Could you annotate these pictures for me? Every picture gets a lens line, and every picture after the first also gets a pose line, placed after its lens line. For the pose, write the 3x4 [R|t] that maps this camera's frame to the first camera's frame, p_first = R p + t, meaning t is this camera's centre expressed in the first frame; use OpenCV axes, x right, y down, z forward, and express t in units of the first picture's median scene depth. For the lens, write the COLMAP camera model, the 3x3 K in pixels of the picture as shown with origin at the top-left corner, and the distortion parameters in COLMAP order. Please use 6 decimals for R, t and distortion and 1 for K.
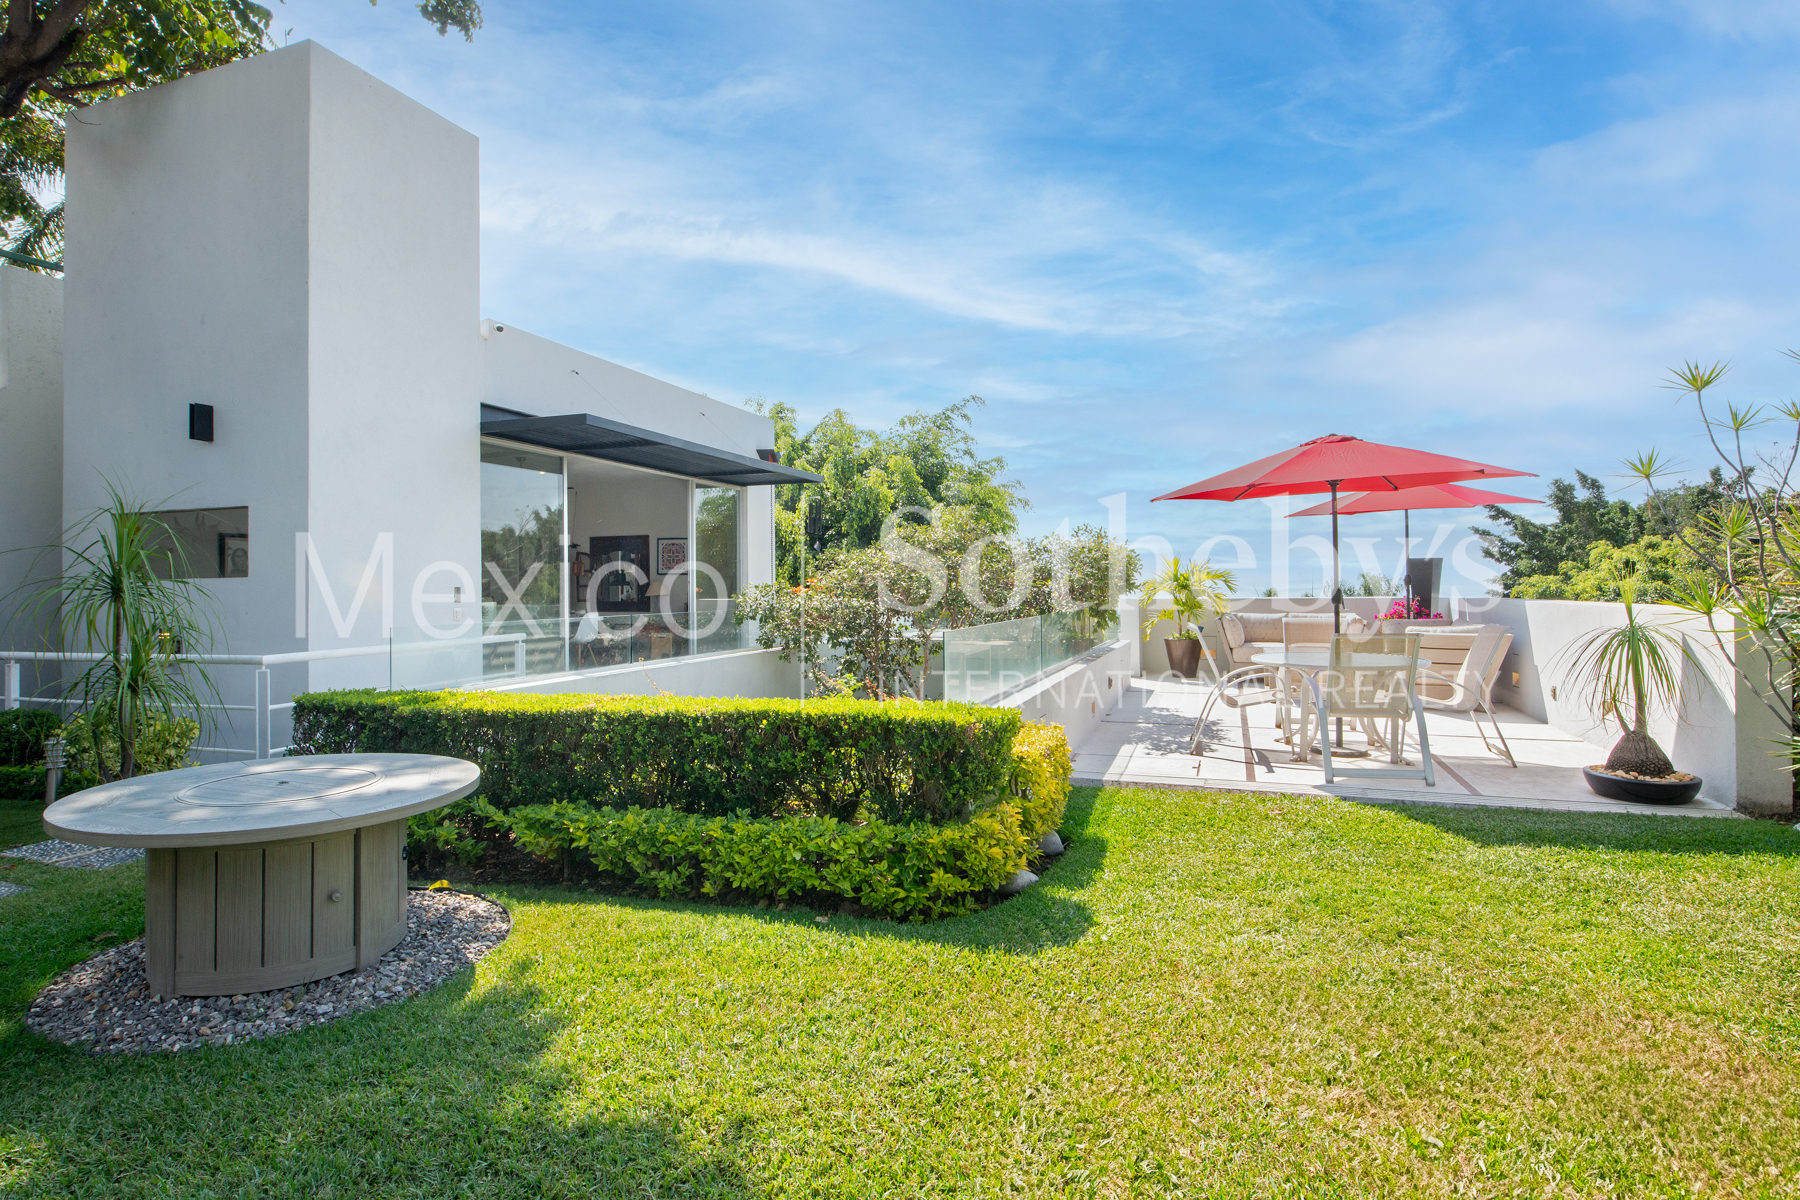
lens RADIAL K [[920.6, 0, 900.0], [0, 920.6, 600.0], [0, 0, 1]] dist [-0.017716, -0.000557]
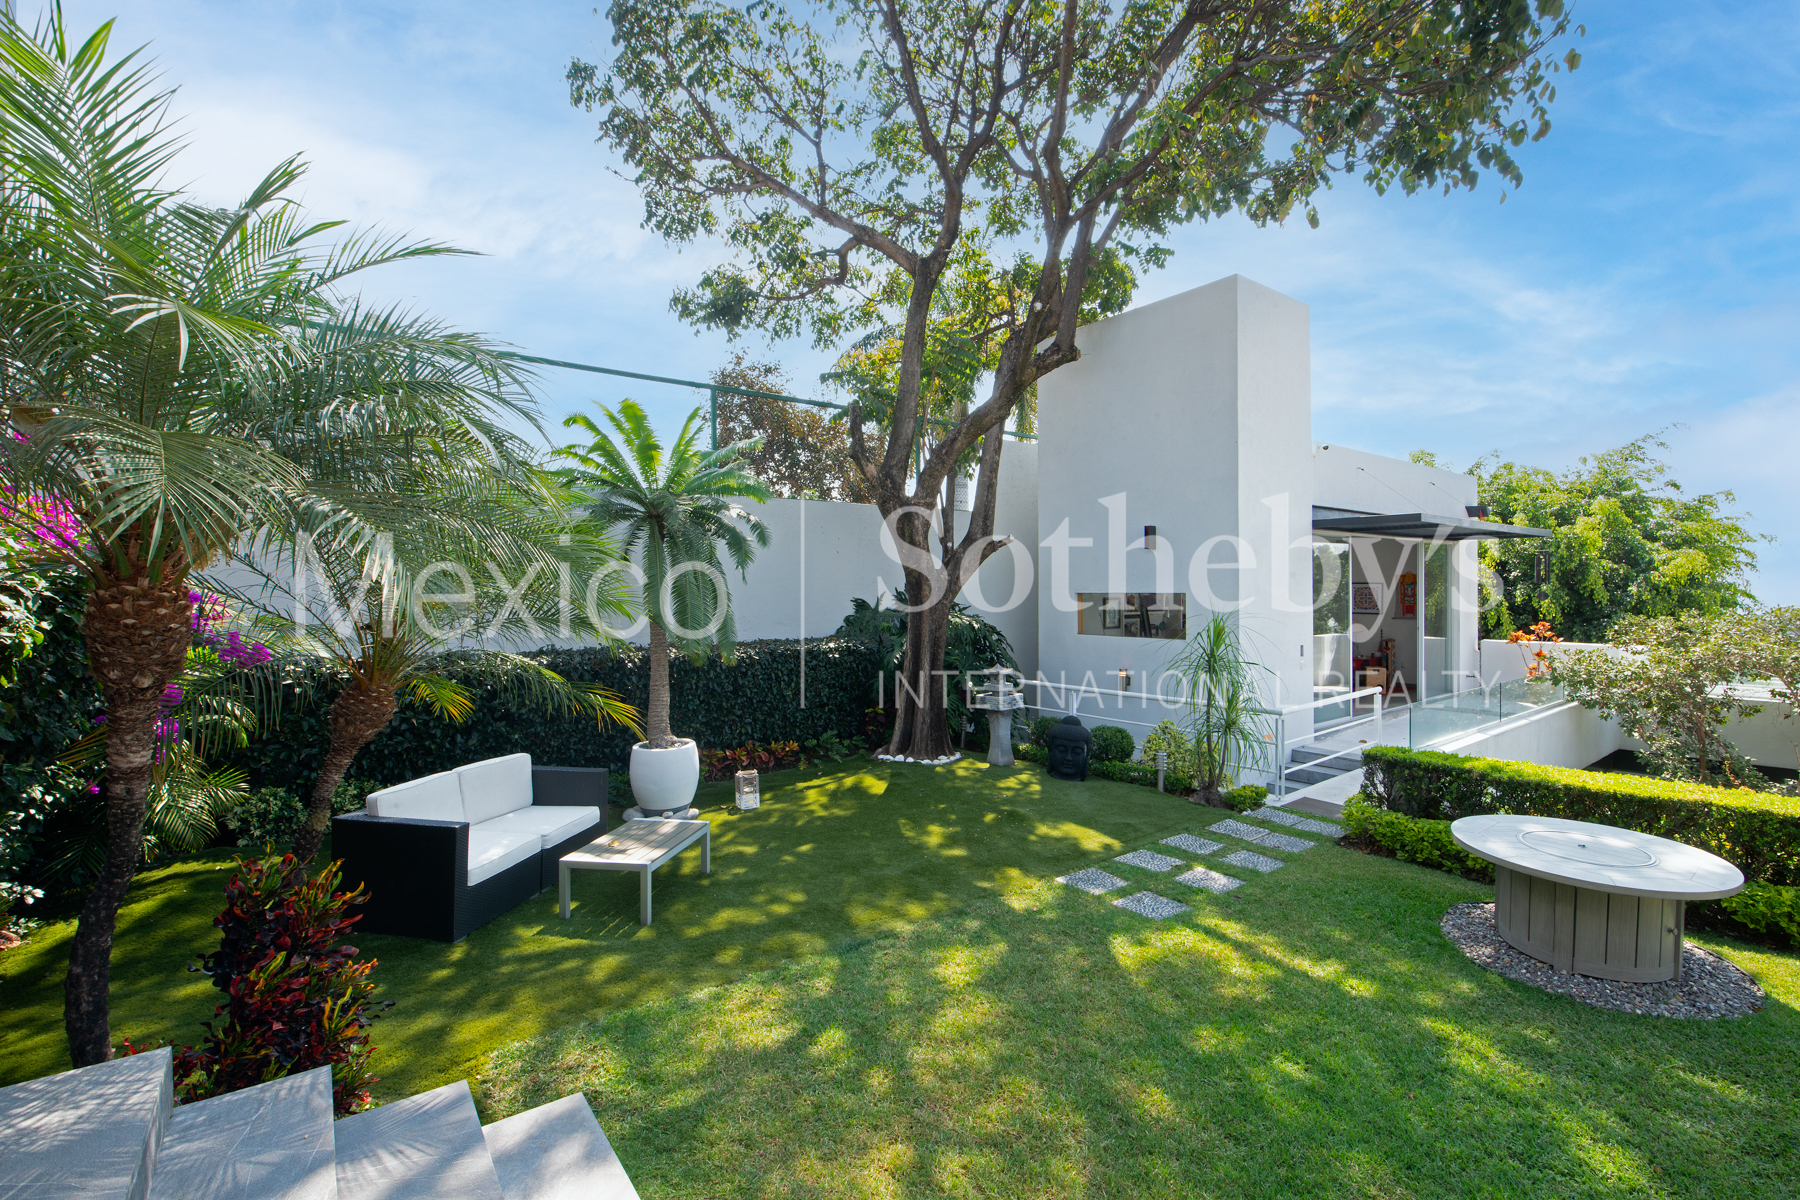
lens RADIAL K [[803.6, 0, 902.6], [0, 803.6, 561.3], [0, 0, 1]] dist [0.000892, -0.006451]
pose [[0.839246, -0.007328, -0.543703, -0.186585], [-0.015733, 0.999163, -0.037752, -0.045913], [0.543524, 0.040238, 0.838428, -0.172851]]
